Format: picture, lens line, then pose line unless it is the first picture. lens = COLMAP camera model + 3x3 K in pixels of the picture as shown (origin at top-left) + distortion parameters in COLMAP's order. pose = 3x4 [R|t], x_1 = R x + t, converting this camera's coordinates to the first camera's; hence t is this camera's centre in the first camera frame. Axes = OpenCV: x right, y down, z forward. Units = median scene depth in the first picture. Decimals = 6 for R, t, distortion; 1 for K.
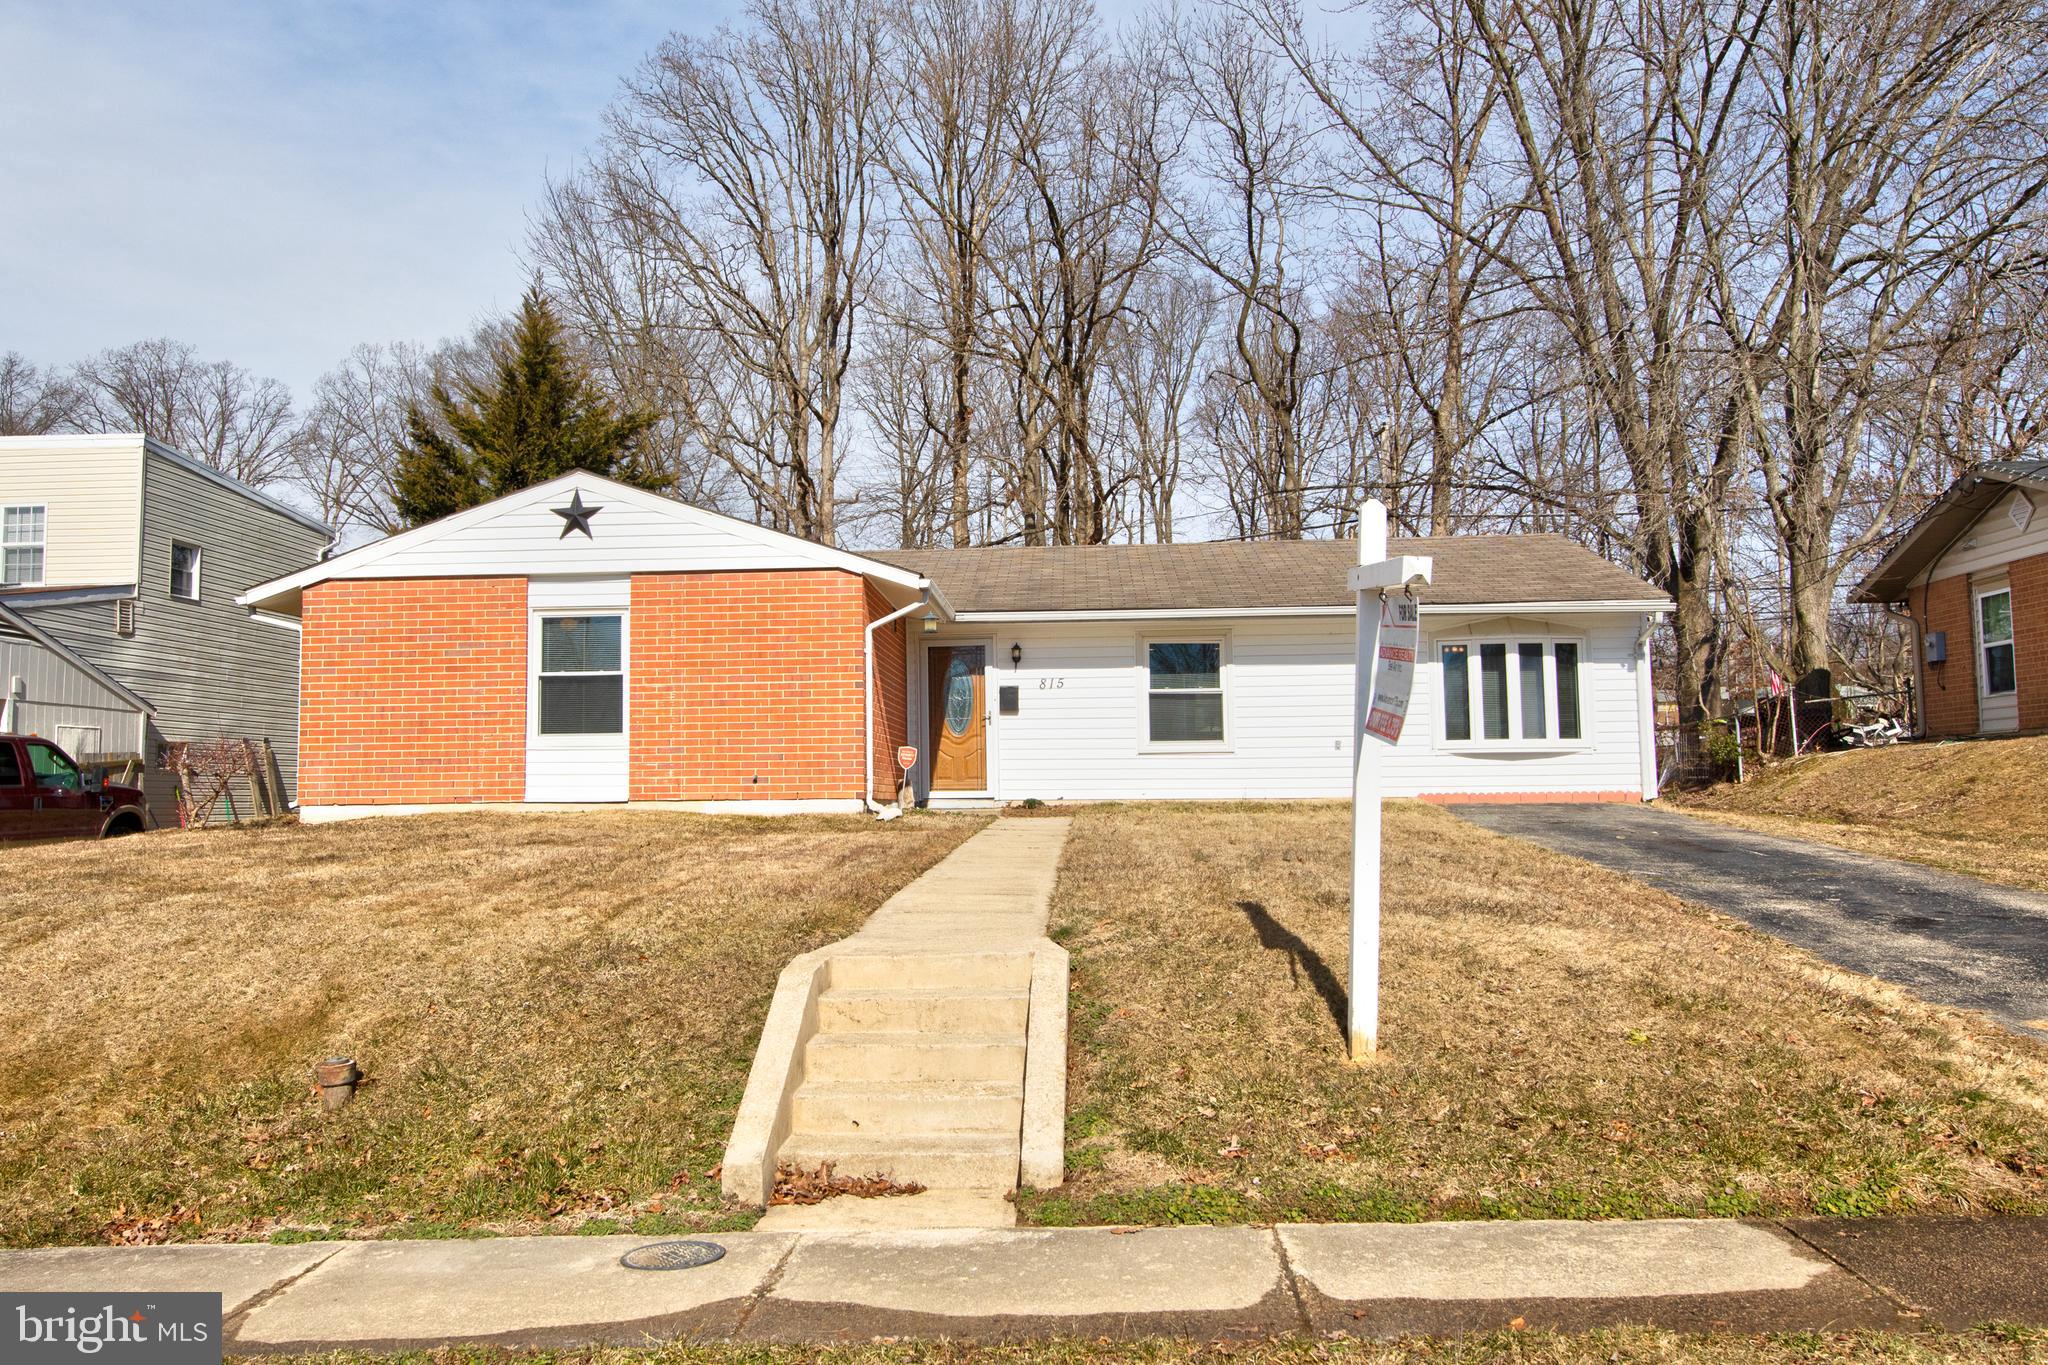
lens RADIAL K [[1410.4, 0, 1021.1], [0, 1410.4, 669.5], [0, 0, 1]] dist [0.011557, 0.000827]
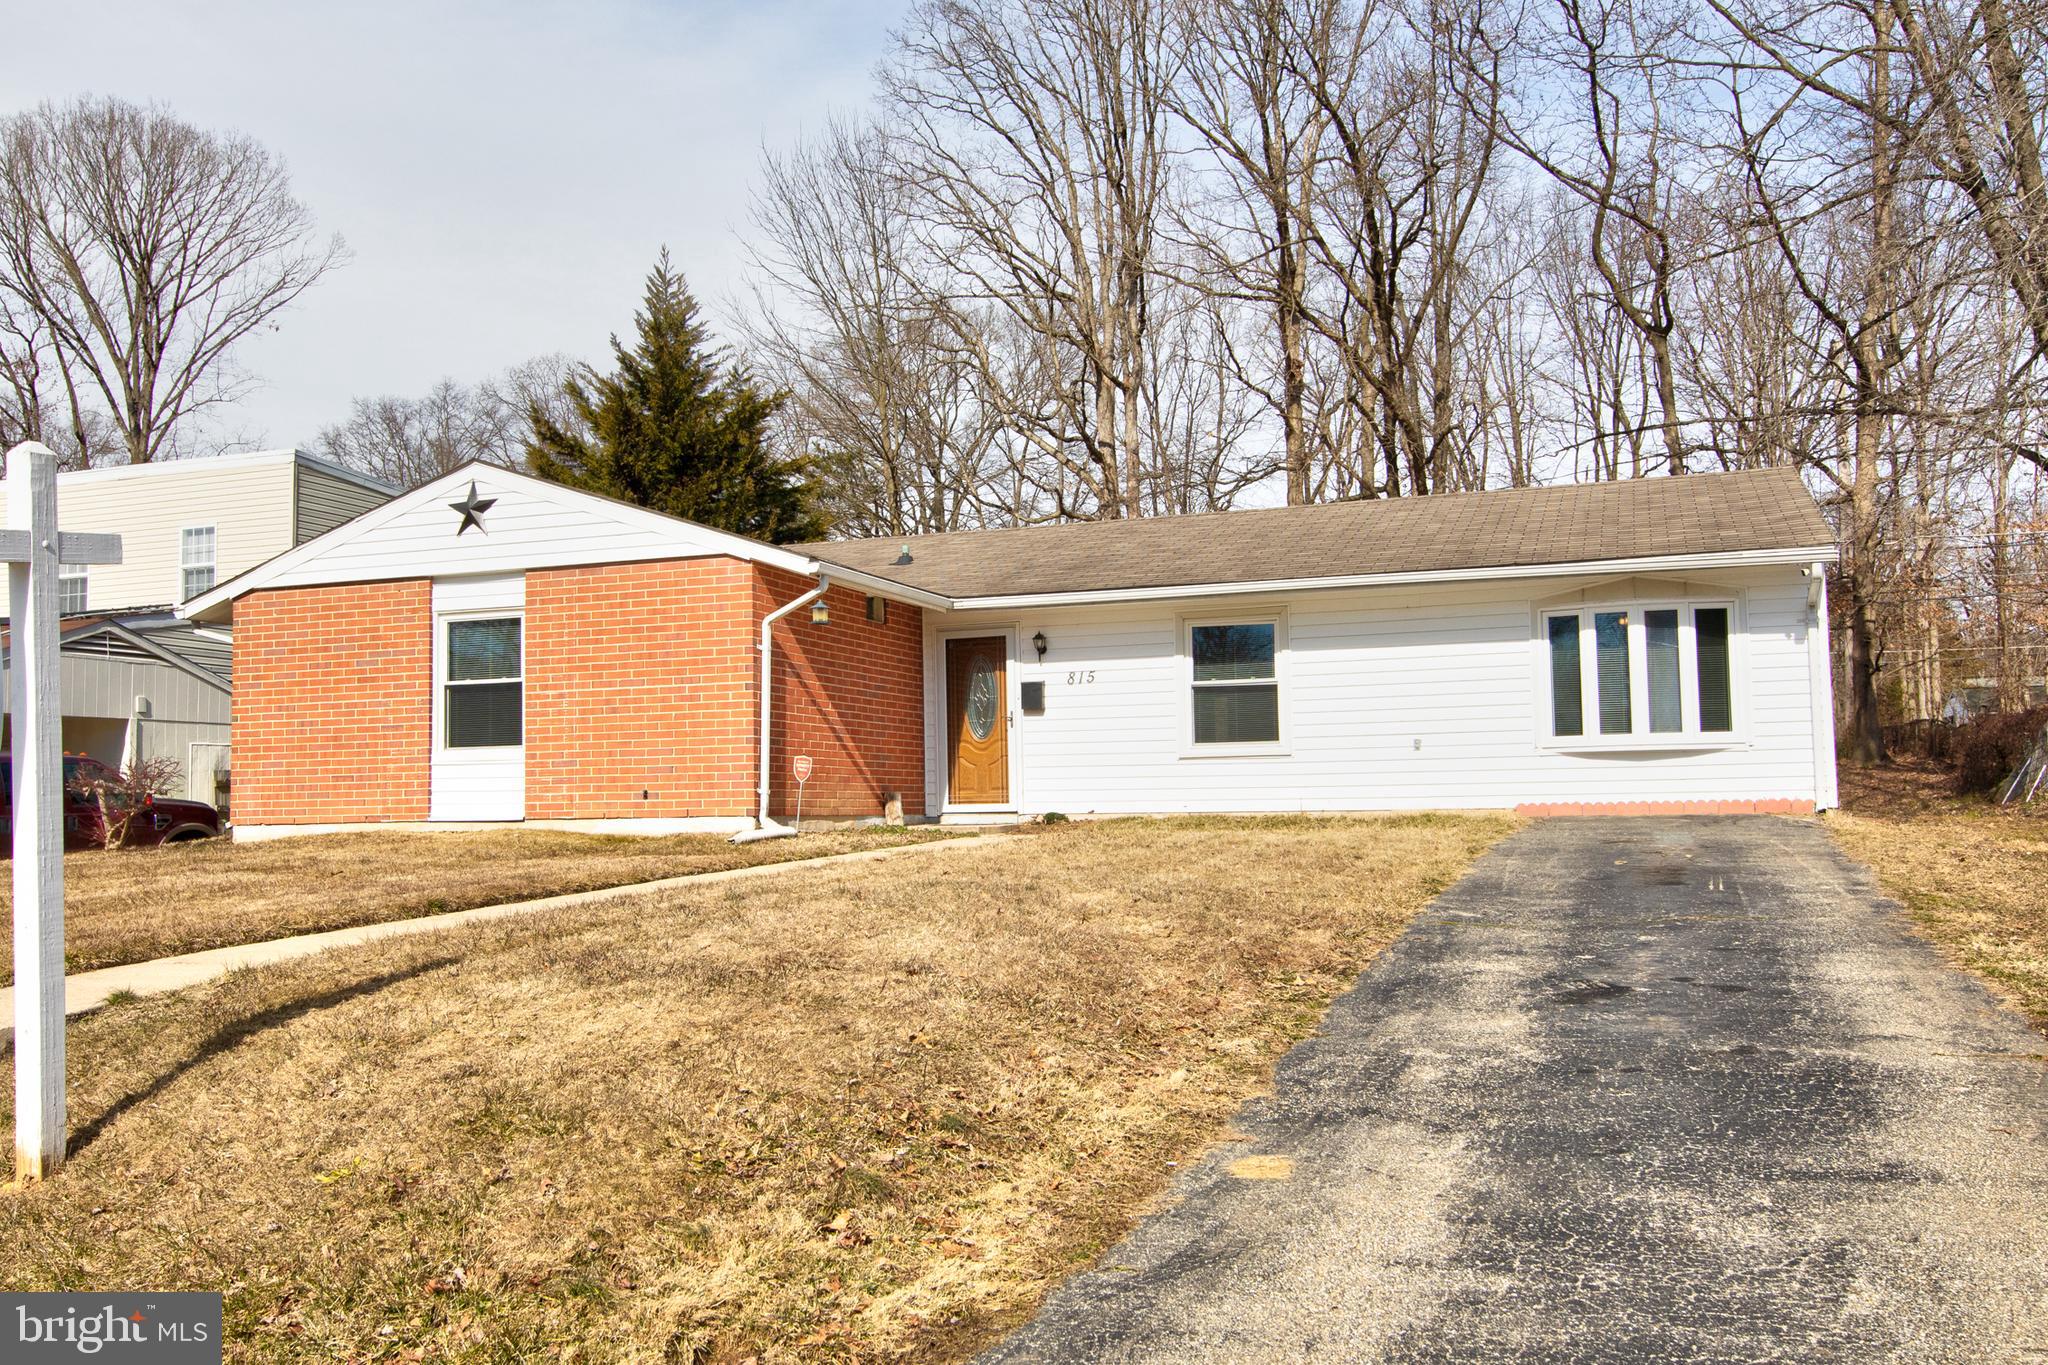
lens RADIAL K [[1562.3, 0, 1025.9], [0, 1562.3, 696.0], [0, 0, 1]] dist [0.012914, 0.005411]
pose [[0.970353, -0.022902, -0.240603, 0.229029], [0.028131, 0.999436, 0.018322, 0.002982], [0.240048, -0.024547, 0.970451, 0.077646]]
